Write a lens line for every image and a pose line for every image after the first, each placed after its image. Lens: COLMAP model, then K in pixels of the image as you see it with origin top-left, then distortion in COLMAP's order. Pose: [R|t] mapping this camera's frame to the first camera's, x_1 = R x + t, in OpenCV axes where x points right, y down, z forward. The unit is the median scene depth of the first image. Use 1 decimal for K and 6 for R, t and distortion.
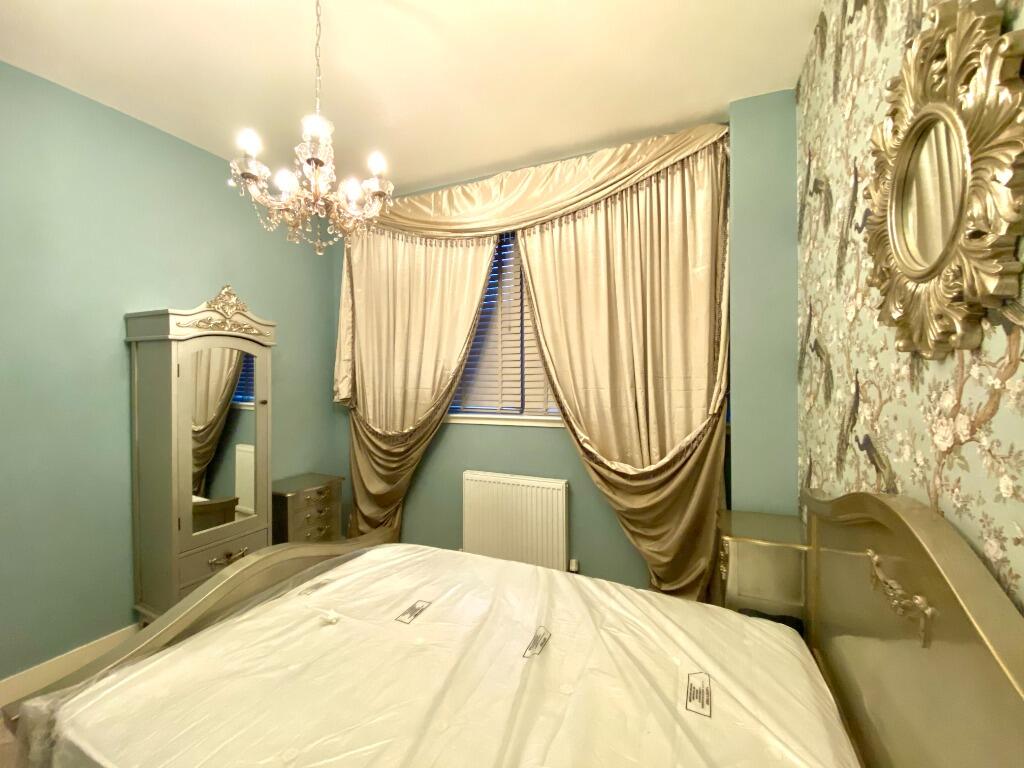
lens RADIAL K [[414.9, 0, 512.2], [0, 414.9, 382.6], [0, 0, 1]] dist [0.029333, -0.025453]
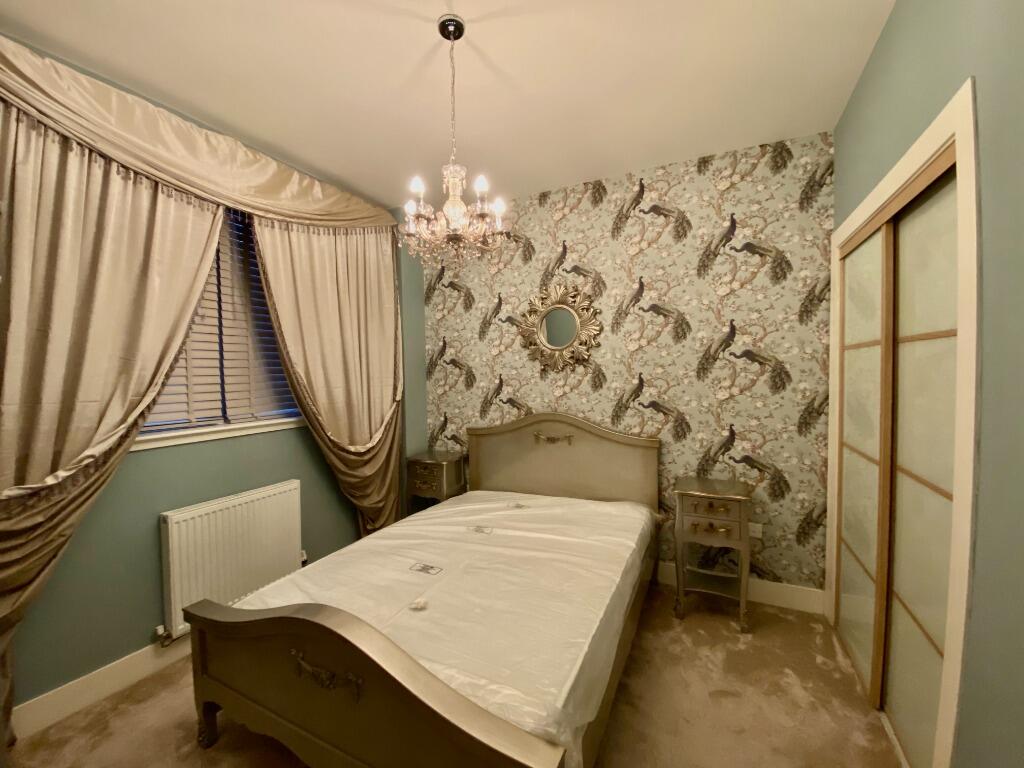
lens RADIAL K [[414.9, 0, 512.2], [0, 414.9, 382.6], [0, 0, 1]] dist [0.029333, -0.025453]
pose [[0.017247, -0.020989, 0.999631, -0.924514], [0.016888, 0.999643, 0.020698, -0.015833], [-0.999709, 0.016524, 0.017595, 0.454782]]
